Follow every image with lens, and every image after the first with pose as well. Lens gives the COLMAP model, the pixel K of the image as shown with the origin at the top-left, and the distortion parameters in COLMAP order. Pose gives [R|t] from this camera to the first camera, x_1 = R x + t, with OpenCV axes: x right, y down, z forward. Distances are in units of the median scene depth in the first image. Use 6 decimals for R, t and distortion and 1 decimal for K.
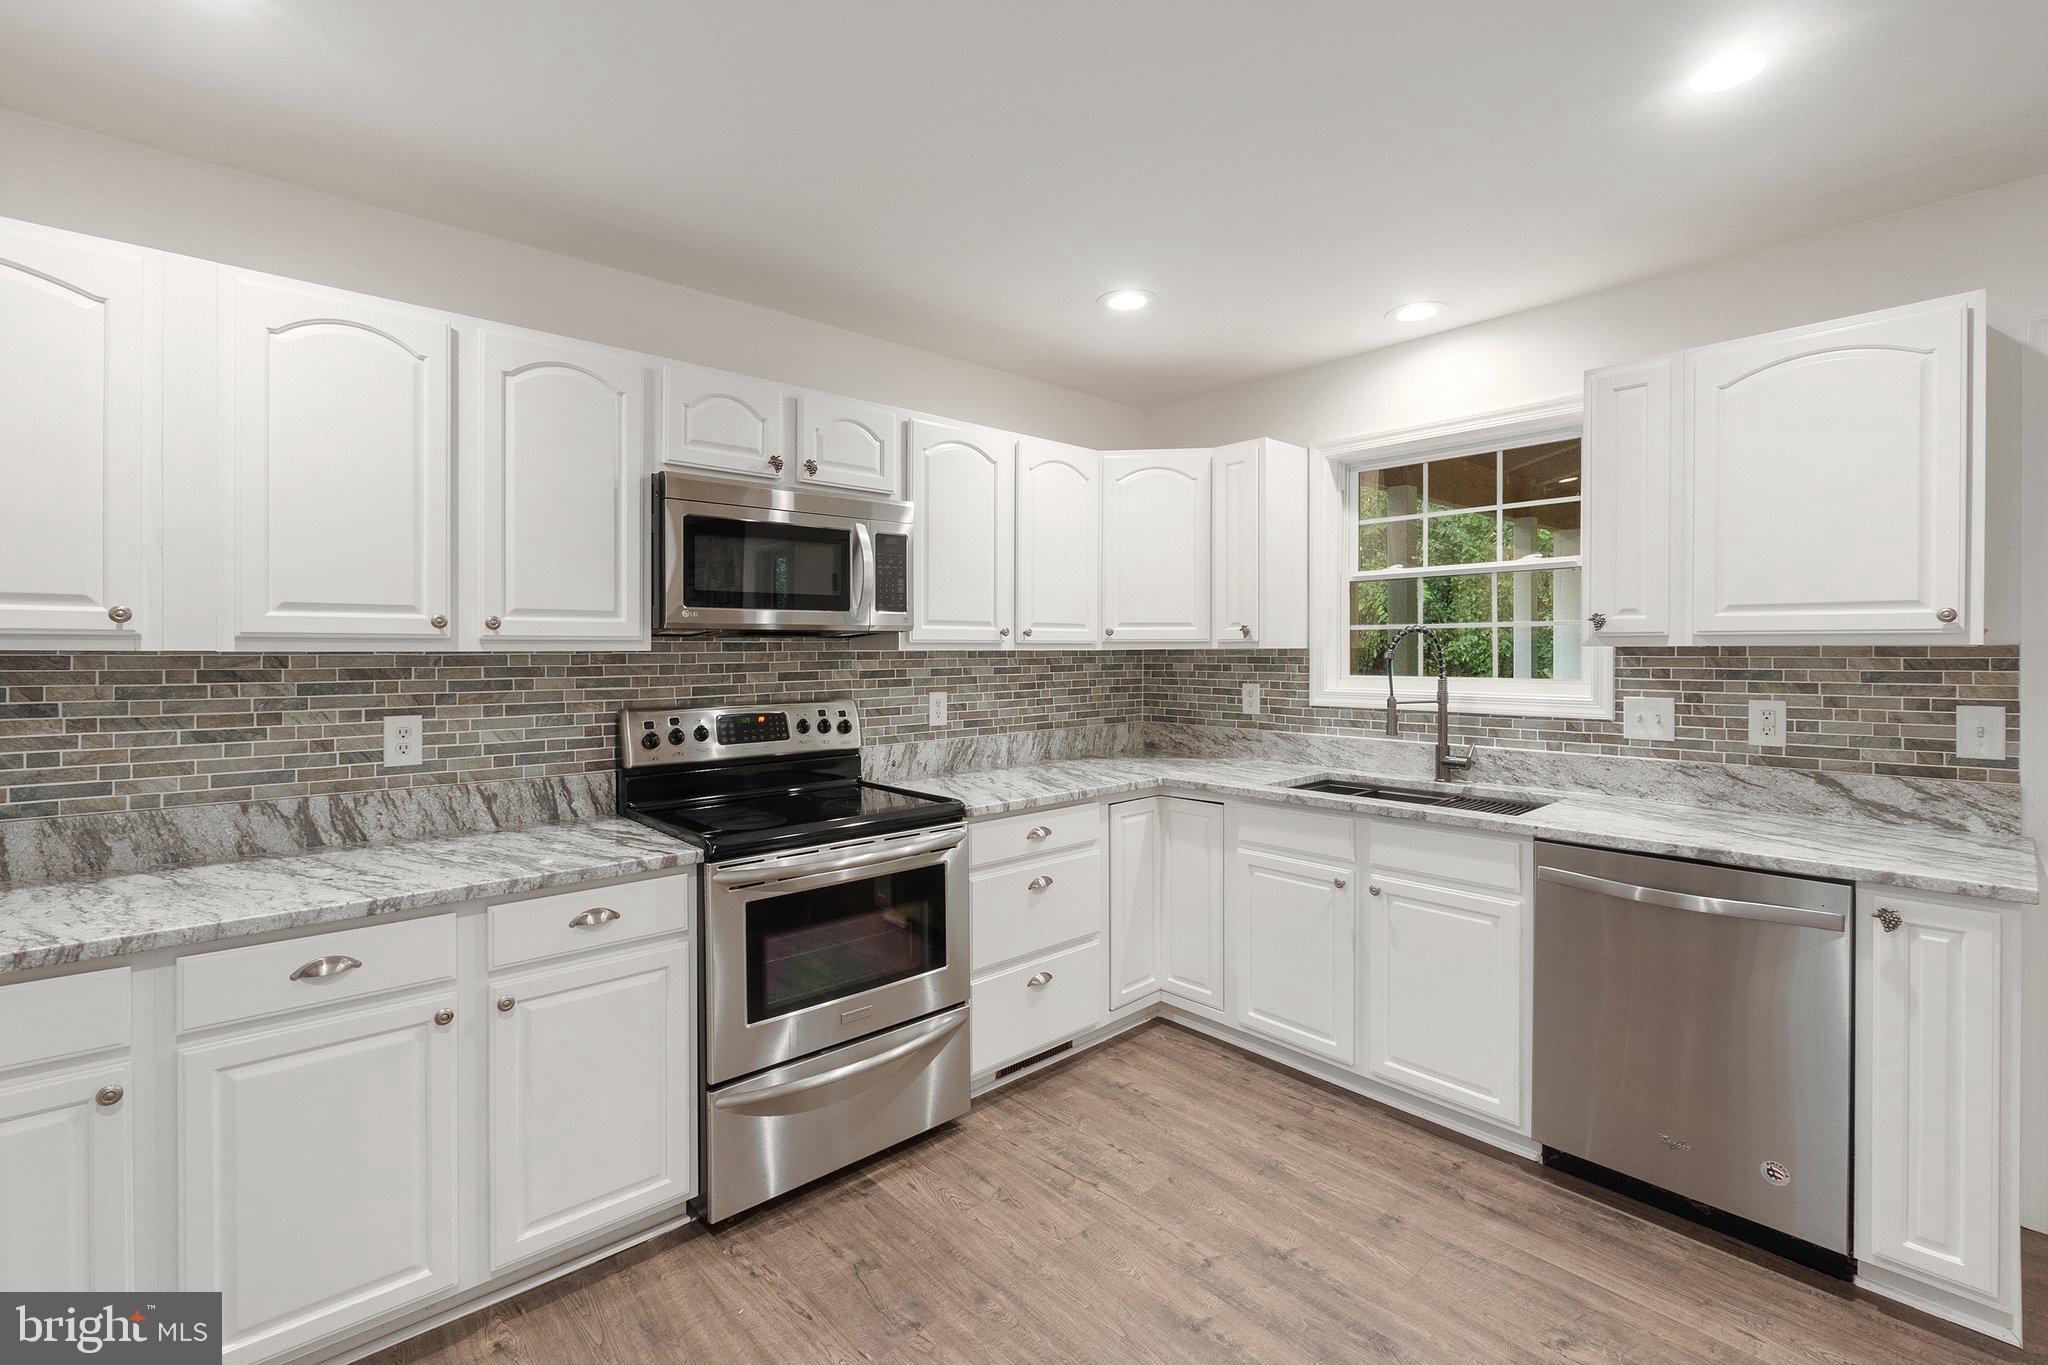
lens RADIAL K [[881.6, 0, 1031.3], [0, 881.6, 652.9], [0, 0, 1]] dist [-0.026283, 0.007034]
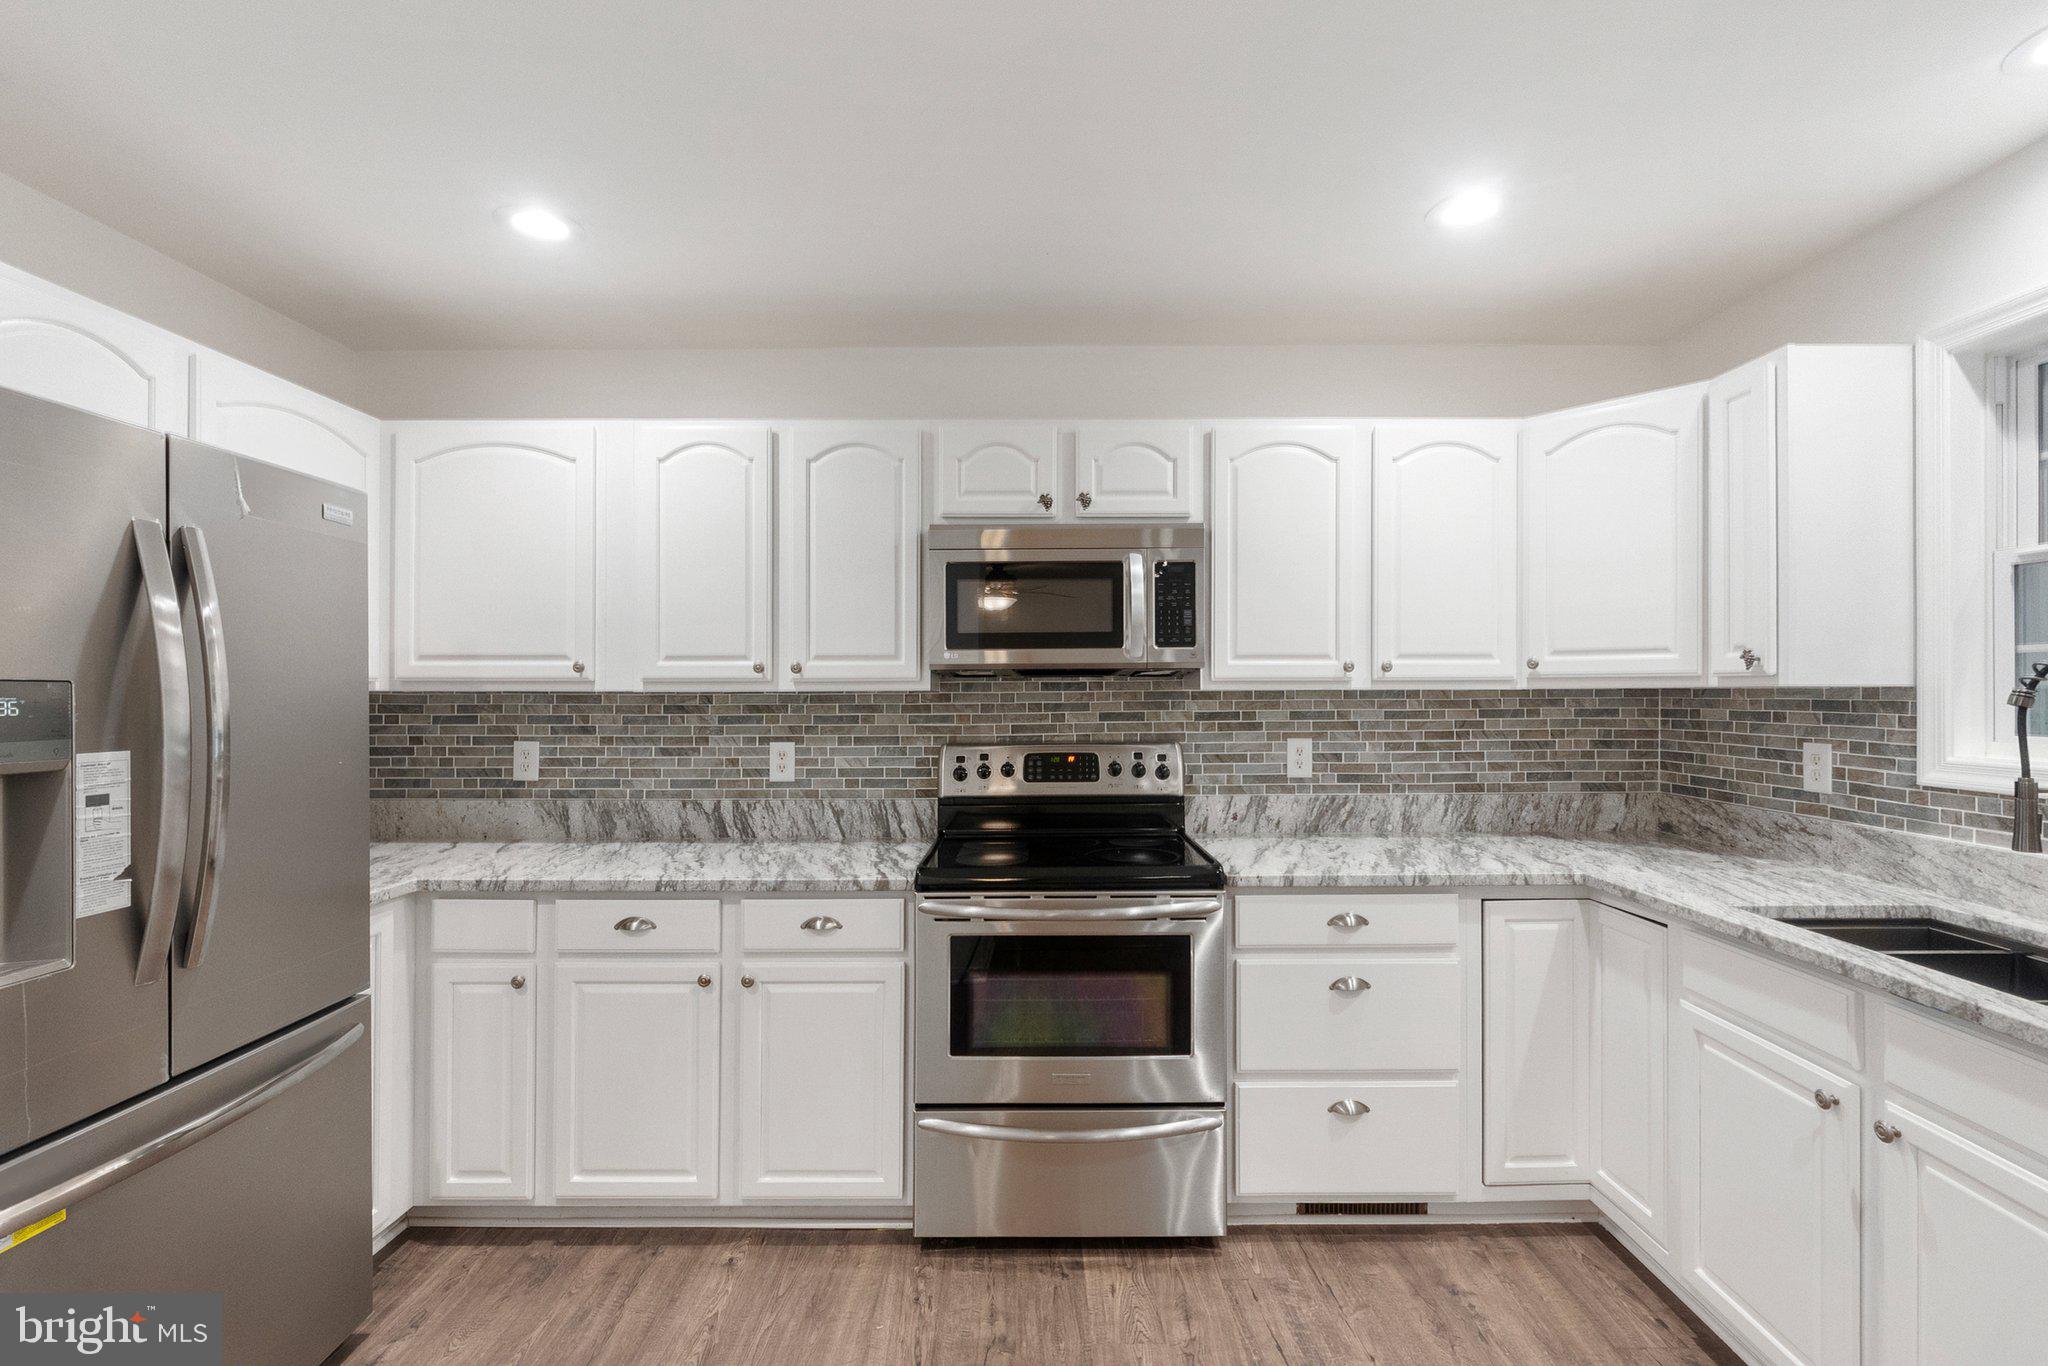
lens RADIAL K [[907.4, 0, 1032.8], [0, 907.4, 688.2], [0, 0, 1]] dist [0.002942, 0.000414]
pose [[0.743634, -0.001305, -0.668586, 0.364703], [0.000050, 0.999998, -0.001896, -0.003133], [0.668587, 0.001376, 0.743632, 0.215231]]
